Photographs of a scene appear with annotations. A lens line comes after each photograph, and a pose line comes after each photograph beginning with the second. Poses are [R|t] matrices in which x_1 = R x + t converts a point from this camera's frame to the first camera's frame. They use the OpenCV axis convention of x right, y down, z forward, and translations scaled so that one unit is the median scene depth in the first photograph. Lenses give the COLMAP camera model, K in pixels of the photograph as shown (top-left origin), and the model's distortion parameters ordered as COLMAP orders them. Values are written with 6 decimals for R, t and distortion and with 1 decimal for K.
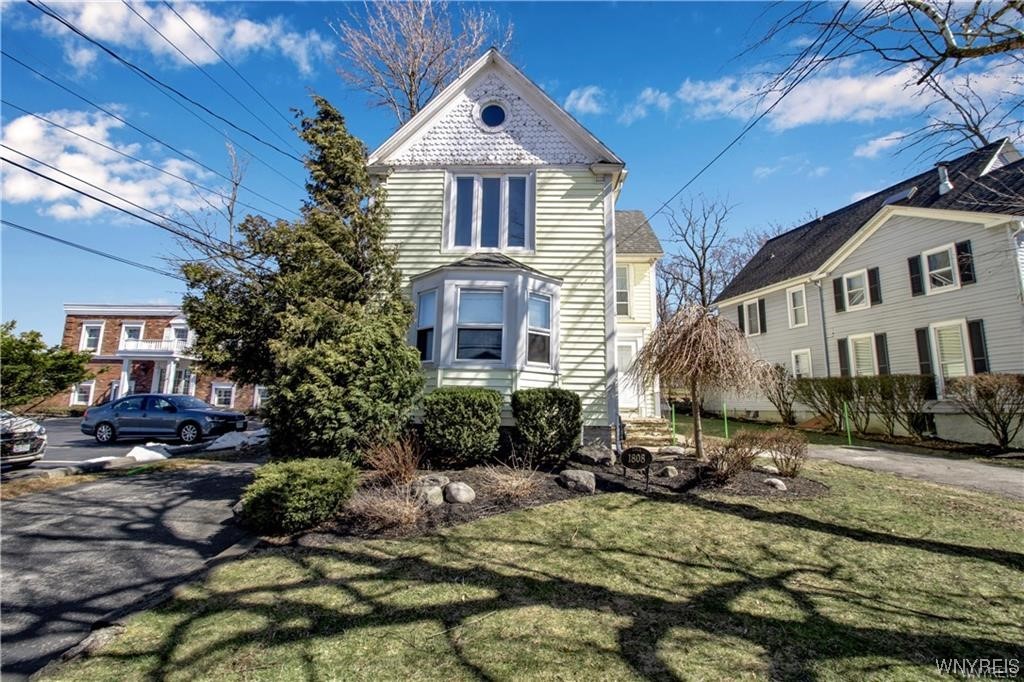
lens RADIAL K [[472.5, 0, 520.2], [0, 472.5, 323.1], [0, 0, 1]] dist [0.002474, -0.012450]
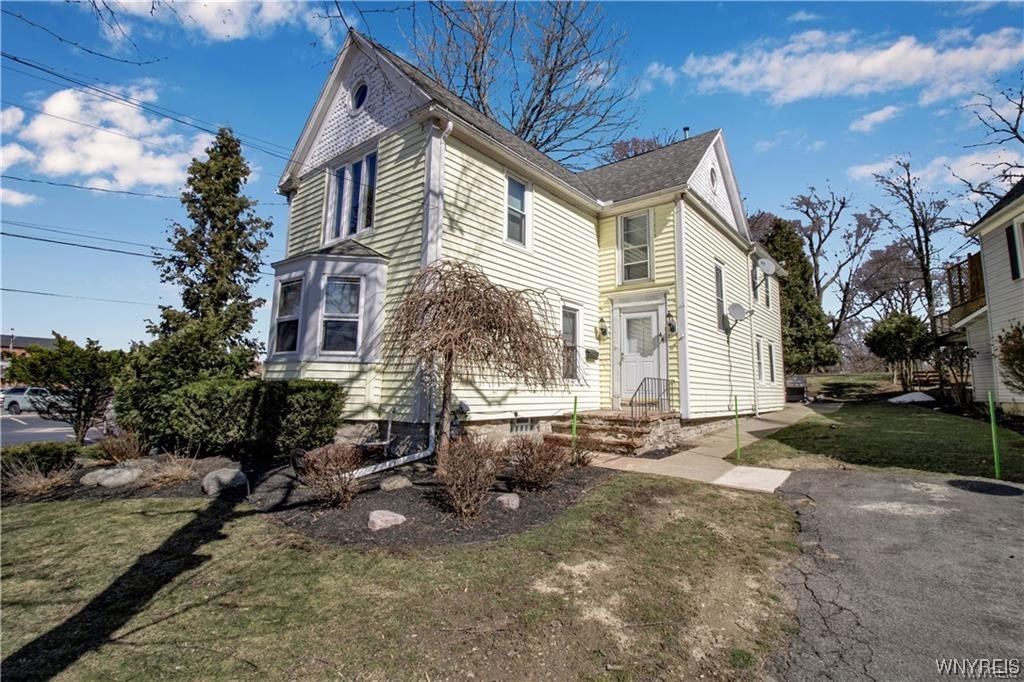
lens RADIAL K [[473.1, 0, 519.3], [0, 473.1, 320.1], [0, 0, 1]] dist [0.001933, -0.012863]
pose [[0.804348, -0.084628, -0.588101, 0.744299], [0.099643, 0.994999, -0.006898, 0.055036], [0.585744, -0.053051, 0.808758, 0.393642]]
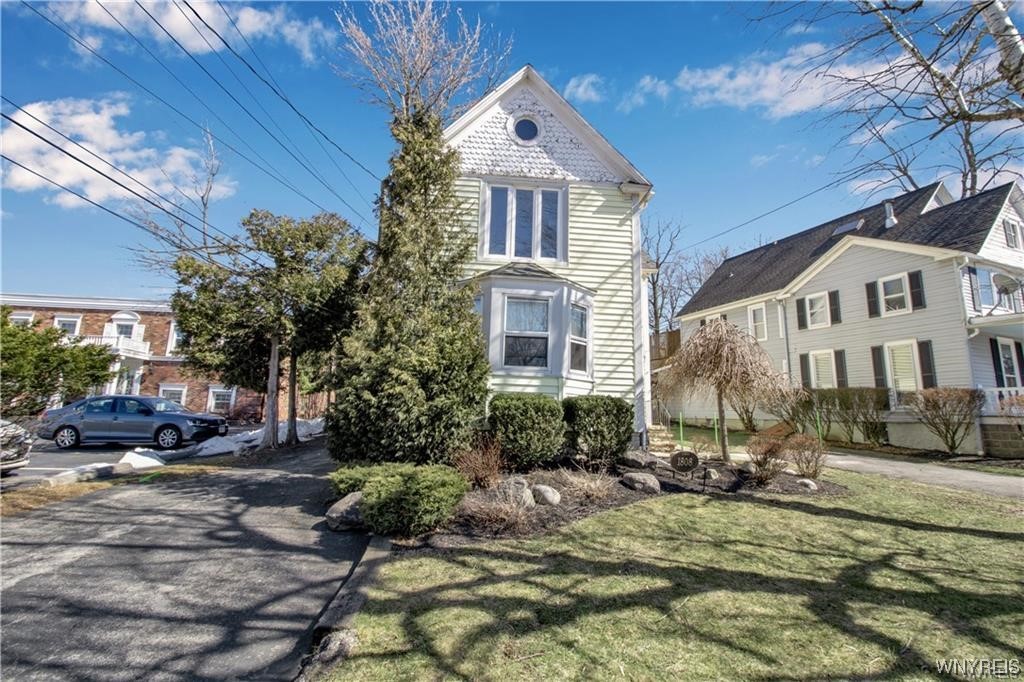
lens RADIAL K [[472.5, 0, 520.2], [0, 472.5, 323.1], [0, 0, 1]] dist [0.002474, -0.012450]
pose [[0.991840, 0.032949, 0.123161, -0.187480], [-0.031200, 0.999383, -0.016102, -0.000172], [-0.123616, 0.012128, 0.992256, -0.017521]]
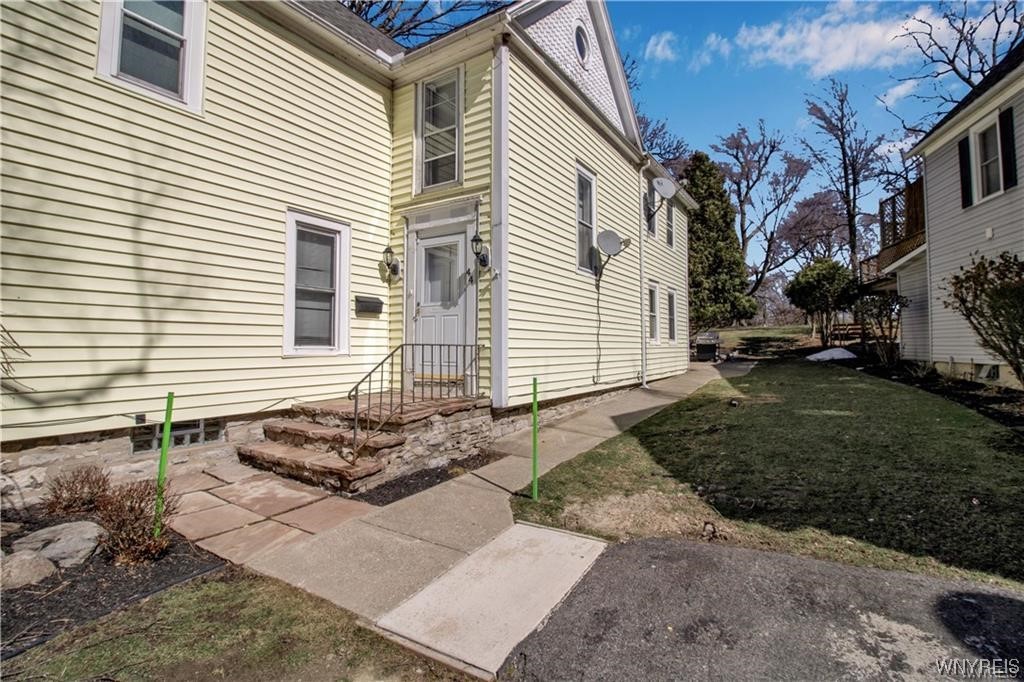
lens RADIAL K [[473.1, 0, 519.3], [0, 473.1, 320.1], [0, 0, 1]] dist [0.001933, -0.012863]
pose [[0.866427, -0.039651, -0.497726, 0.755549], [0.100808, 0.990205, 0.096600, 0.122821], [0.489021, -0.133872, 0.861938, 0.905940]]
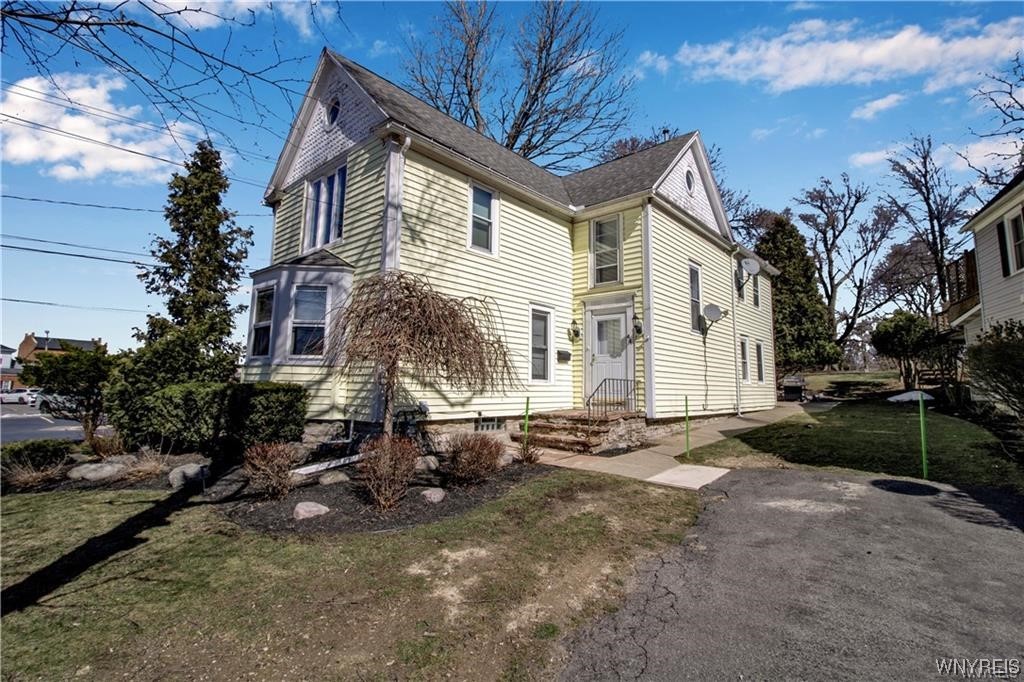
lens RADIAL K [[472.5, 0, 520.2], [0, 472.5, 323.1], [0, 0, 1]] dist [0.002474, -0.012450]
pose [[0.777465, -0.085309, -0.623114, 0.860820], [0.107812, 0.994170, -0.001592, 0.056415], [0.619617, -0.065941, 0.782129, 0.433388]]
